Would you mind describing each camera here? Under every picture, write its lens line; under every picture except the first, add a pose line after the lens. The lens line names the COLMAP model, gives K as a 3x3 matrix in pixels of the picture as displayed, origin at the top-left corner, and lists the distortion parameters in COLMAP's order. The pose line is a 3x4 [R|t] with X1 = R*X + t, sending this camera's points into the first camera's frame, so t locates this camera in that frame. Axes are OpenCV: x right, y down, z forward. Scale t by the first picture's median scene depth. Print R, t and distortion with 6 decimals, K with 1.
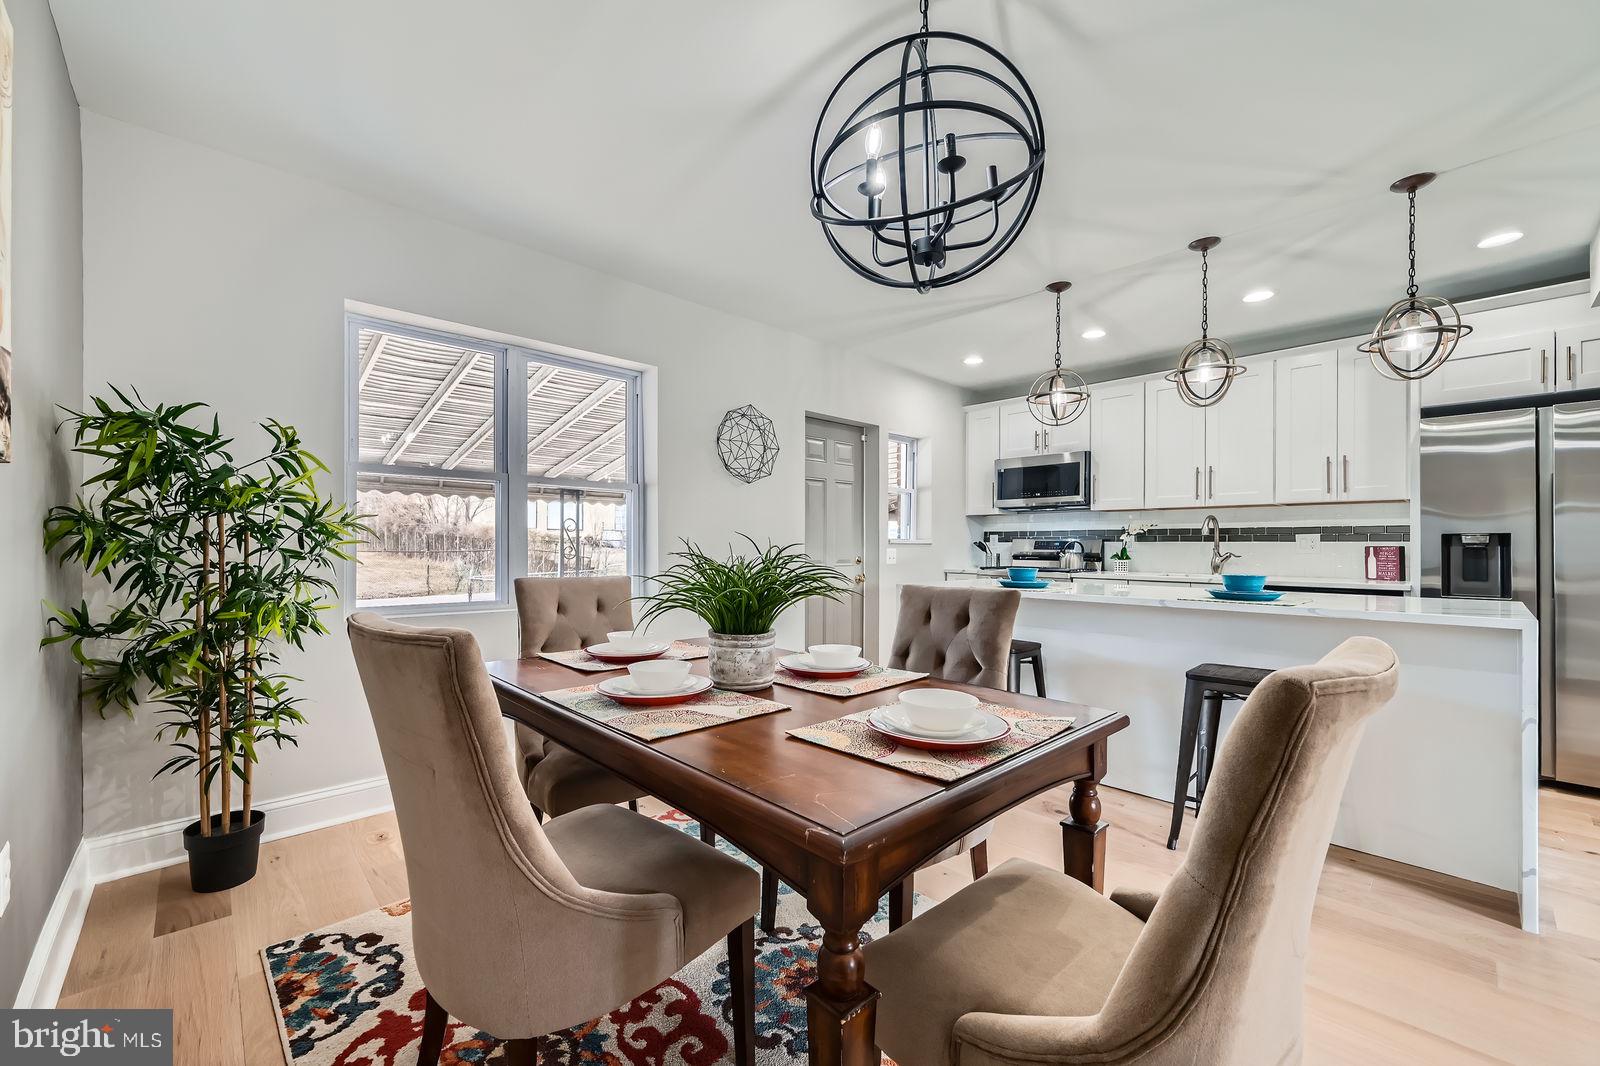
lens RADIAL K [[638.7, 0, 797.7], [0, 638.7, 542.0], [0, 0, 1]] dist [-0.000703, 0.000510]
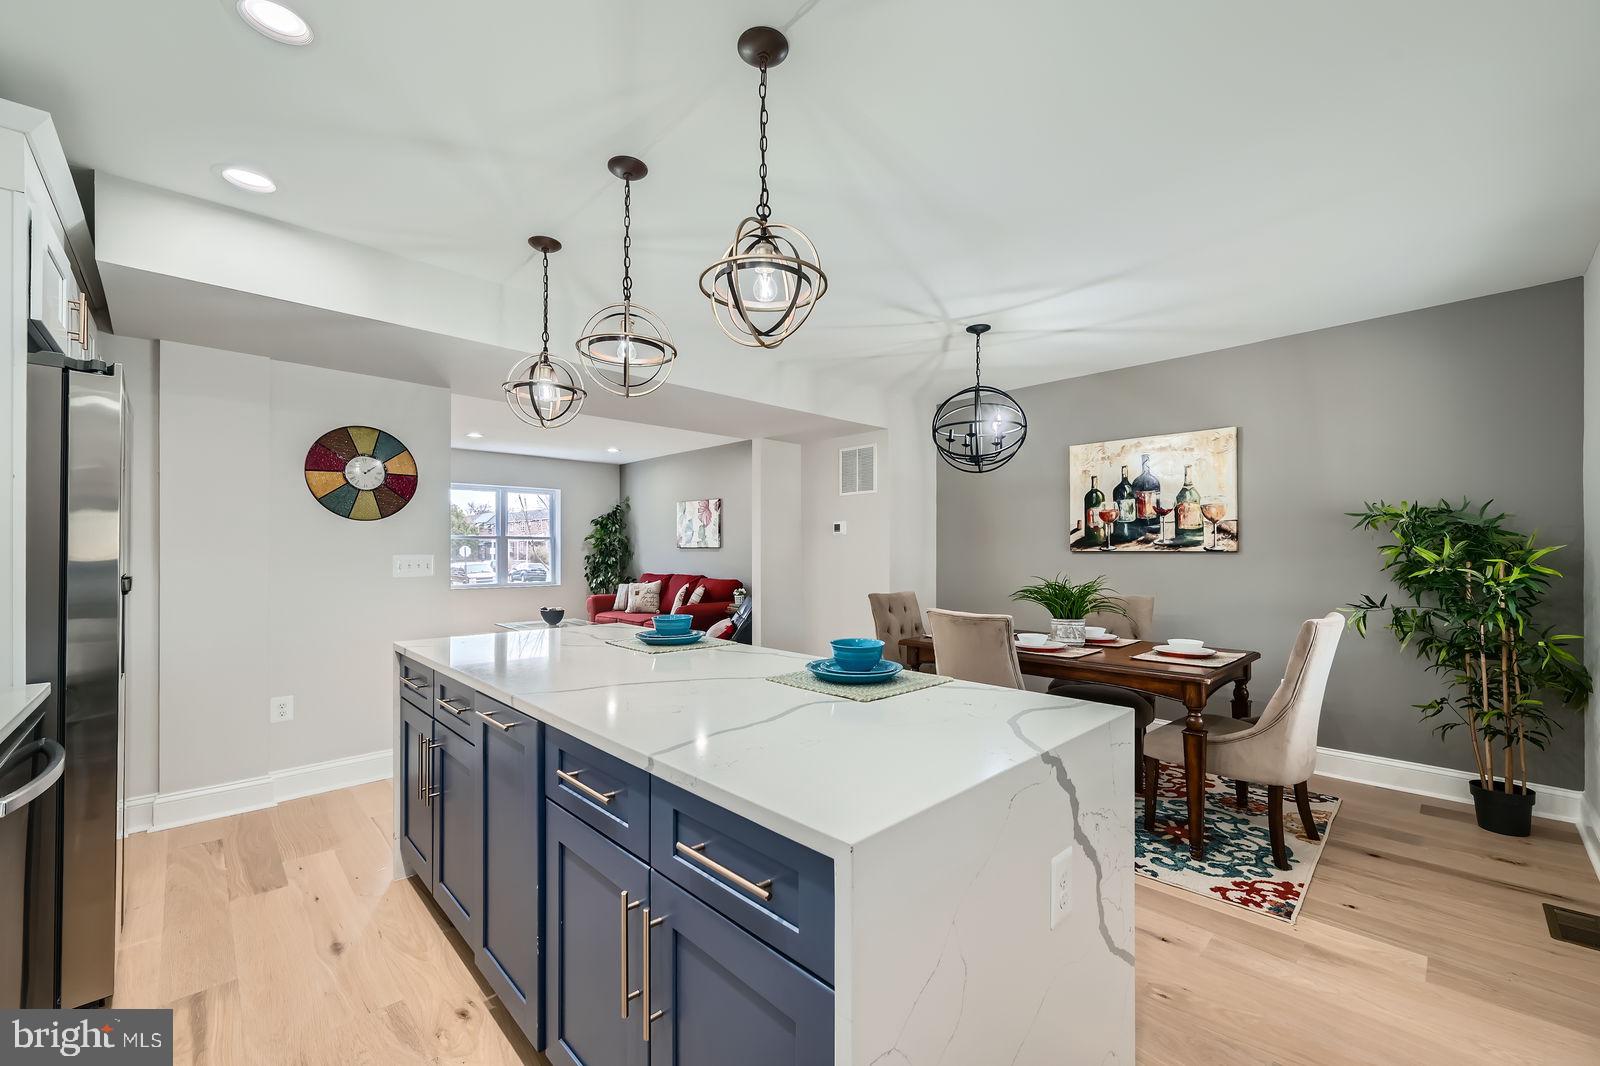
lens RADIAL K [[638.7, 0, 800.3], [0, 638.7, 547.2], [0, 0, 1]] dist [-0.000703, 0.000510]
pose [[-0.999931, -0.005020, -0.010602, 0.298551], [-0.004888, 0.999911, -0.012425, -0.023324], [0.010663, -0.012372, -0.999867, 1.135369]]
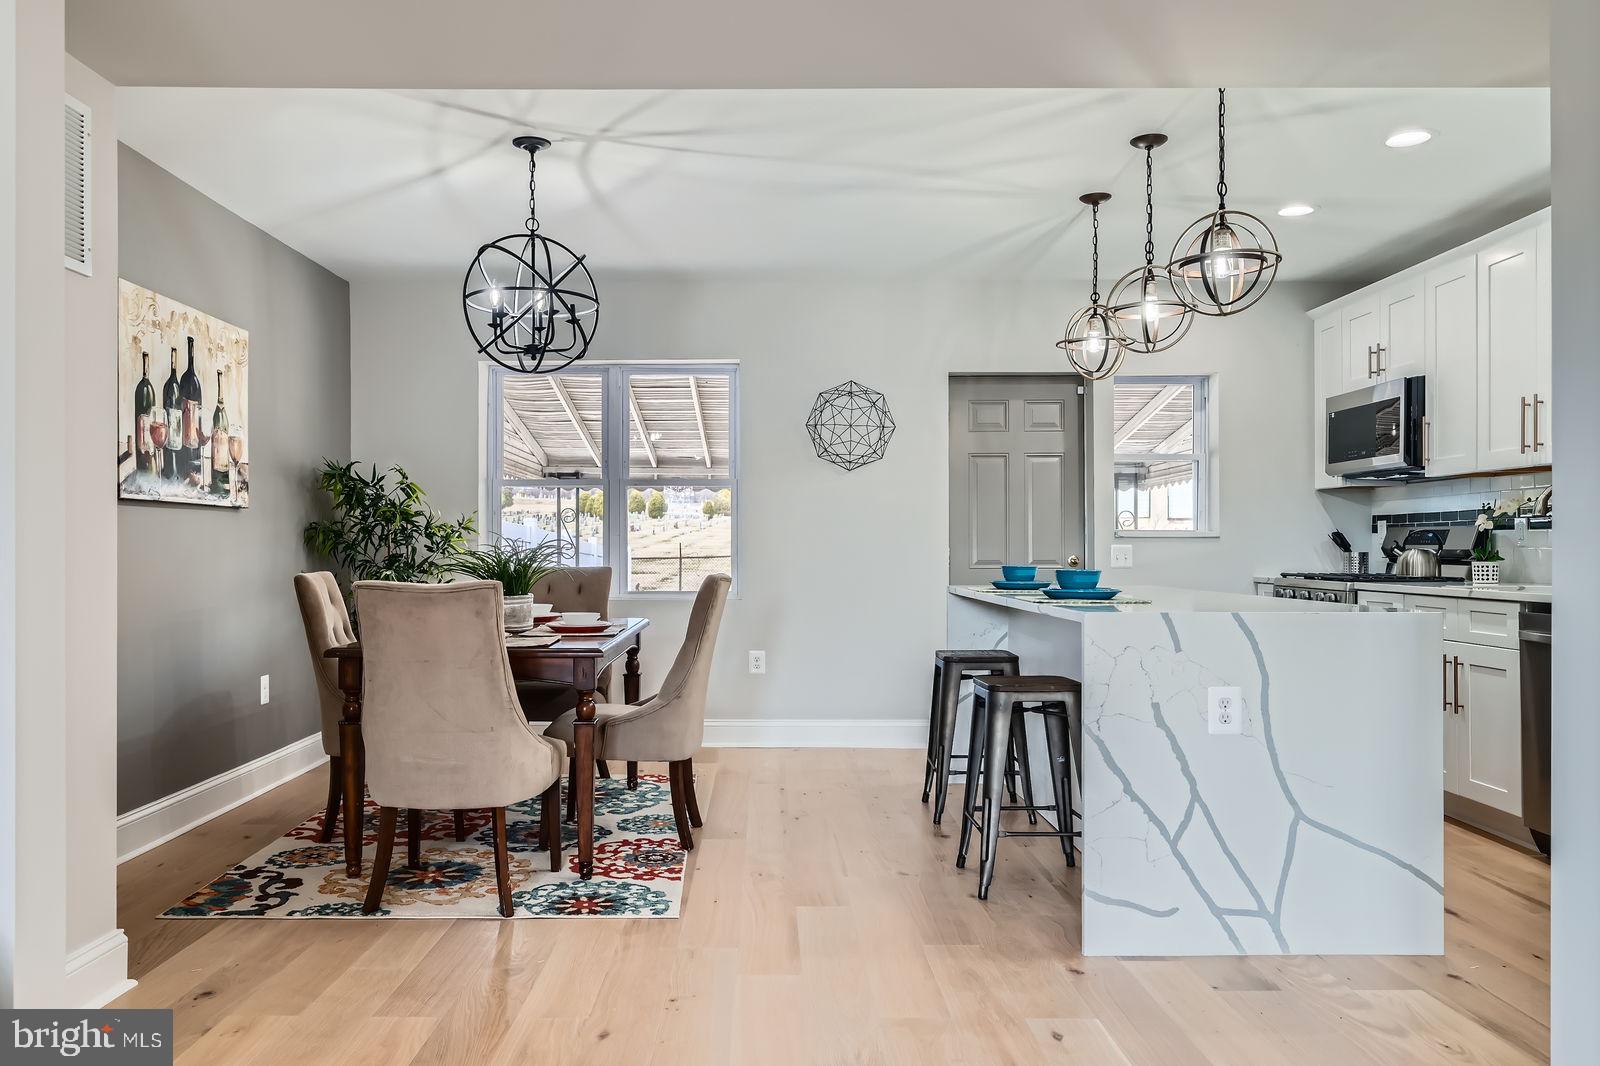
lens RADIAL K [[1182.6, 0, 738.8], [0, 1182.6, 542.7], [0, 0, 1]] dist [-0.005042, -0.001103]
pose [[0.715180, -0.008288, -0.698891, 0.841079], [0.007987, 0.999961, -0.003684, 0.010707], [0.698895, -0.002948, 0.715218, -0.236559]]
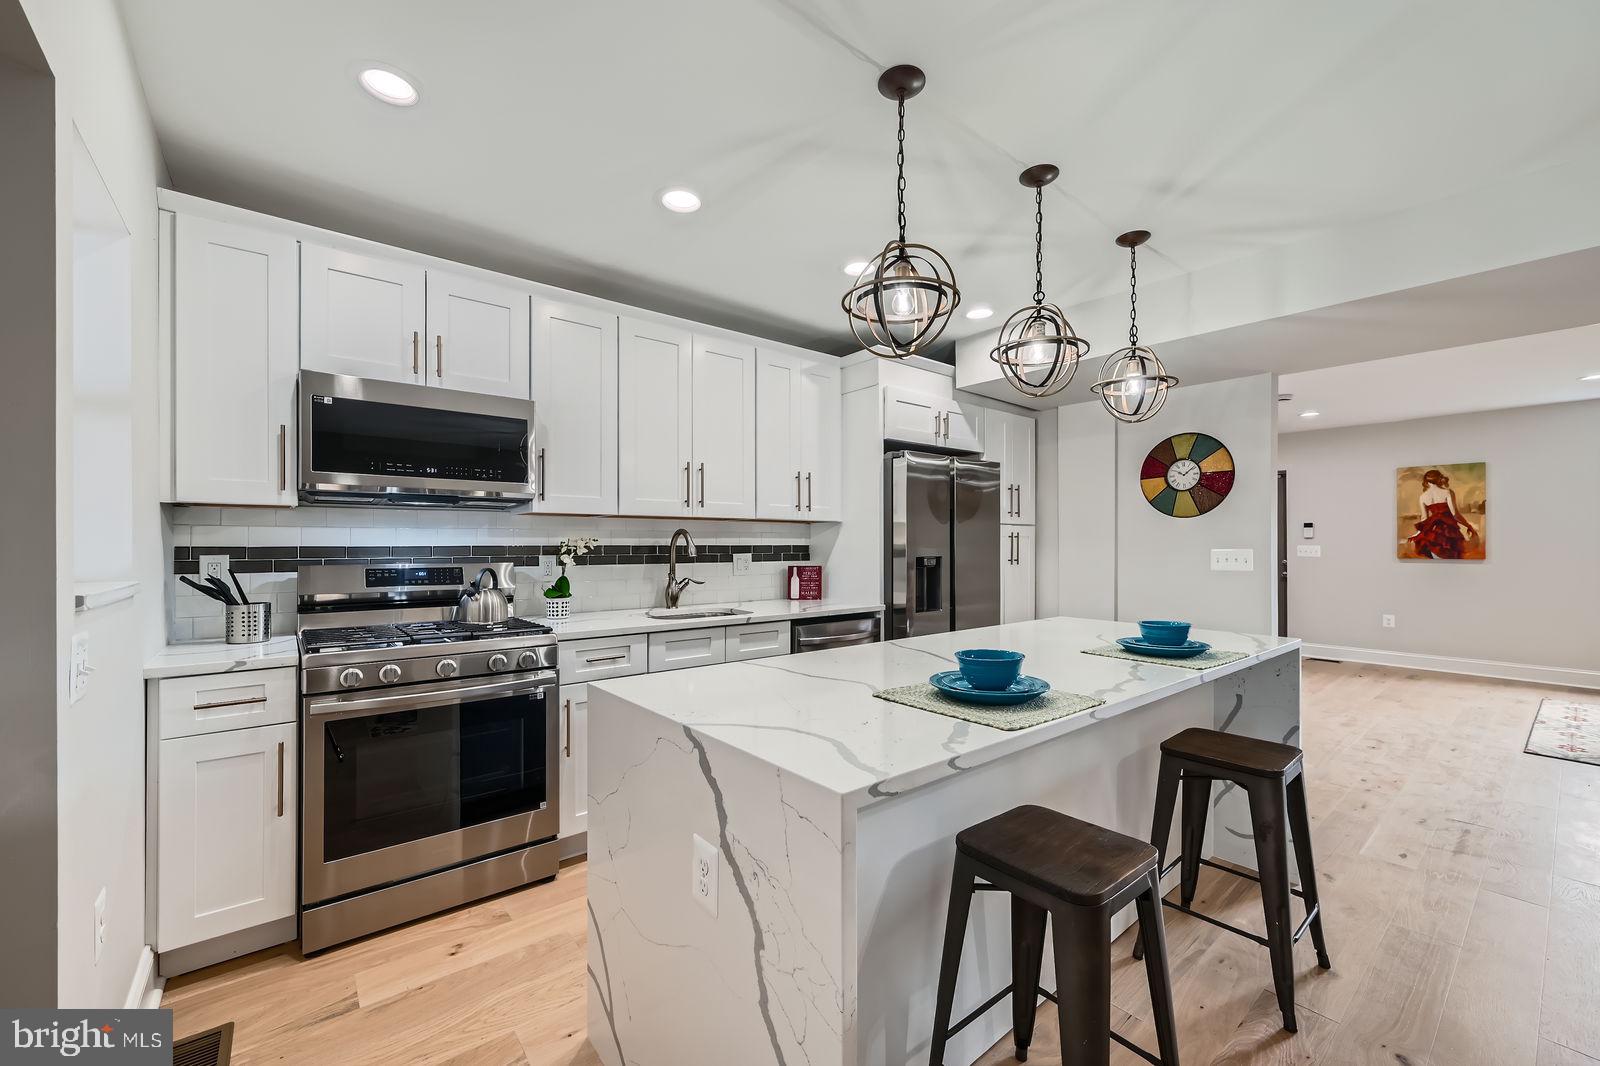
lens RADIAL K [[638.7, 0, 800.8], [0, 638.7, 544.4], [0, 0, 1]] dist [-0.000703, 0.000510]
pose [[0.066758, -0.007513, 0.997741, -0.079192], [-0.006134, 0.999950, 0.007940, -0.030472], [-0.997750, -0.006650, 0.066709, 0.809527]]
